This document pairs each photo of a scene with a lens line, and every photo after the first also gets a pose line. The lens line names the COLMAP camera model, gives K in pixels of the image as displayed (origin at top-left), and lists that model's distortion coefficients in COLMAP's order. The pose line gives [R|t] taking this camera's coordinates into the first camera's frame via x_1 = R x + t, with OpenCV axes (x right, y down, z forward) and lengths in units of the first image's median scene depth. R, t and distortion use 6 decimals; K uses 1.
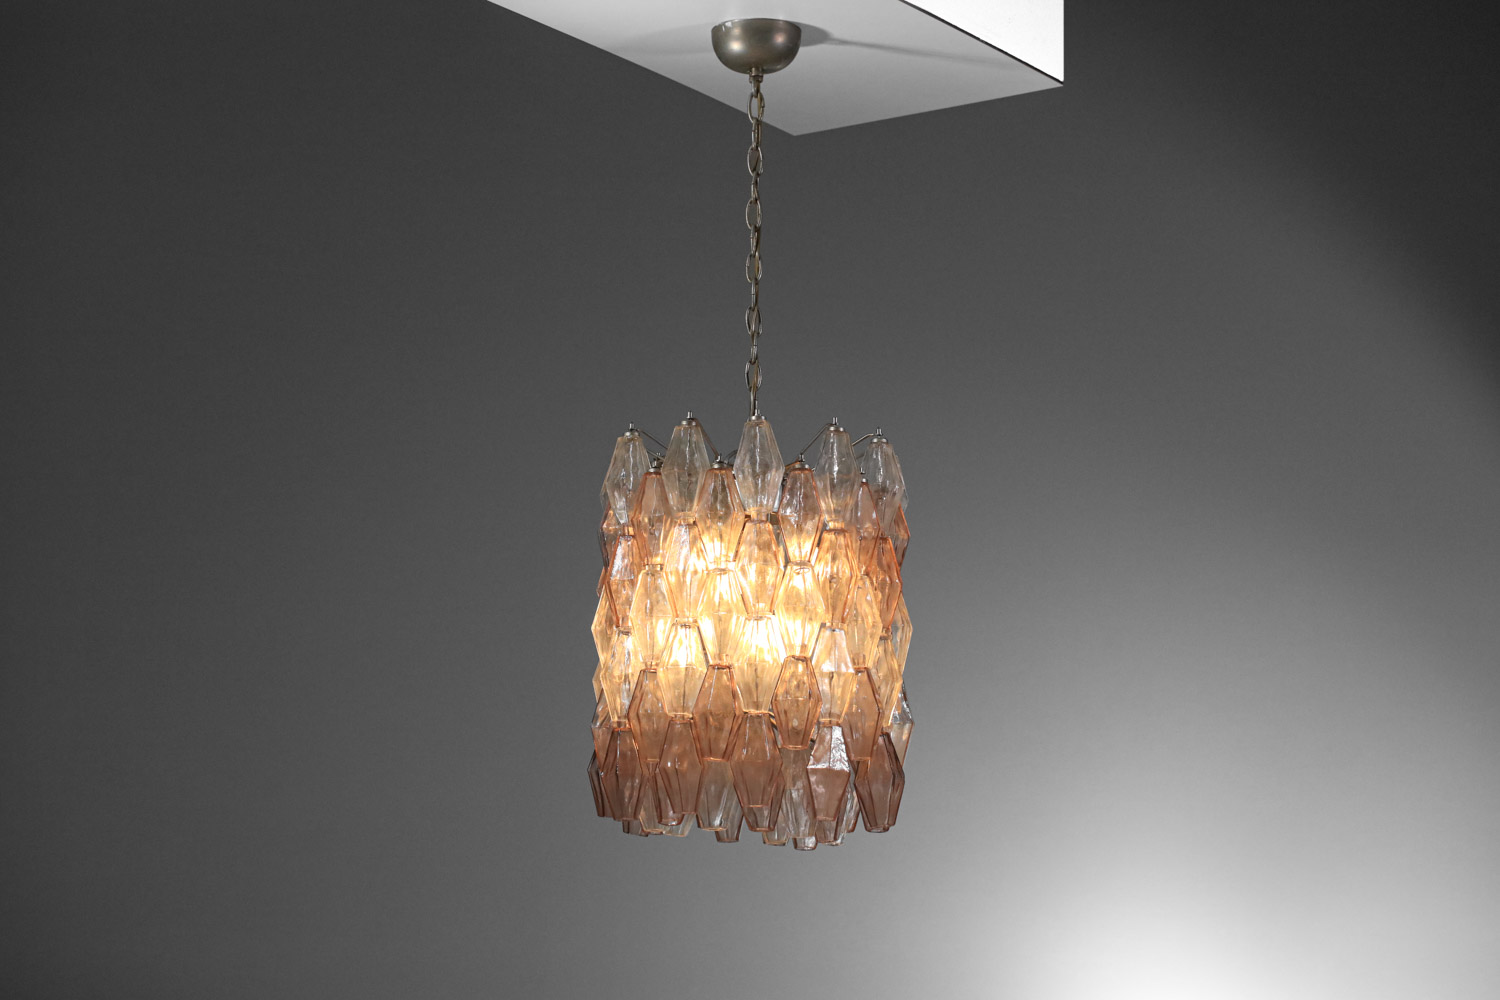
lens RADIAL K [[4449.5, 0, 774.2], [0, 4449.5, 508.8], [0, 0, 1]] dist [0.093485, 0.000000]
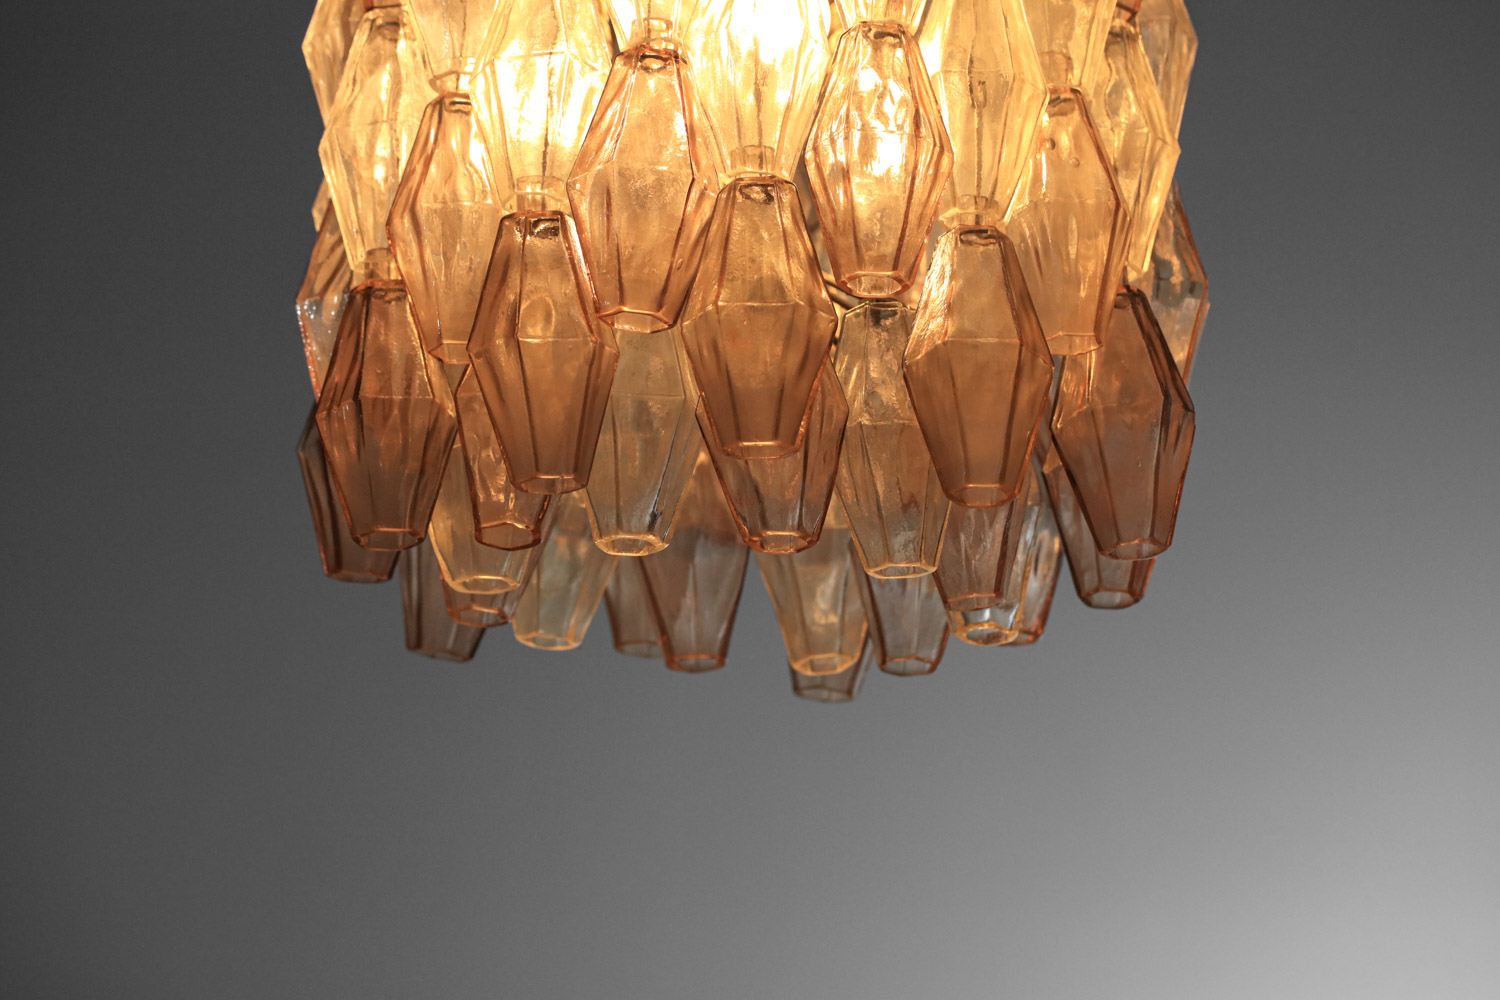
lens RADIAL K [[4449.5, 0, 763.8], [0, 4449.5, 495.3], [0, 0, 1]] dist [0.093485, 0.000000]
pose [[0.999673, -0.015418, -0.020388, 0.002844], [0.012674, 0.991630, -0.128485, 0.110302], [0.022198, 0.128185, 0.991502, 0.654866]]
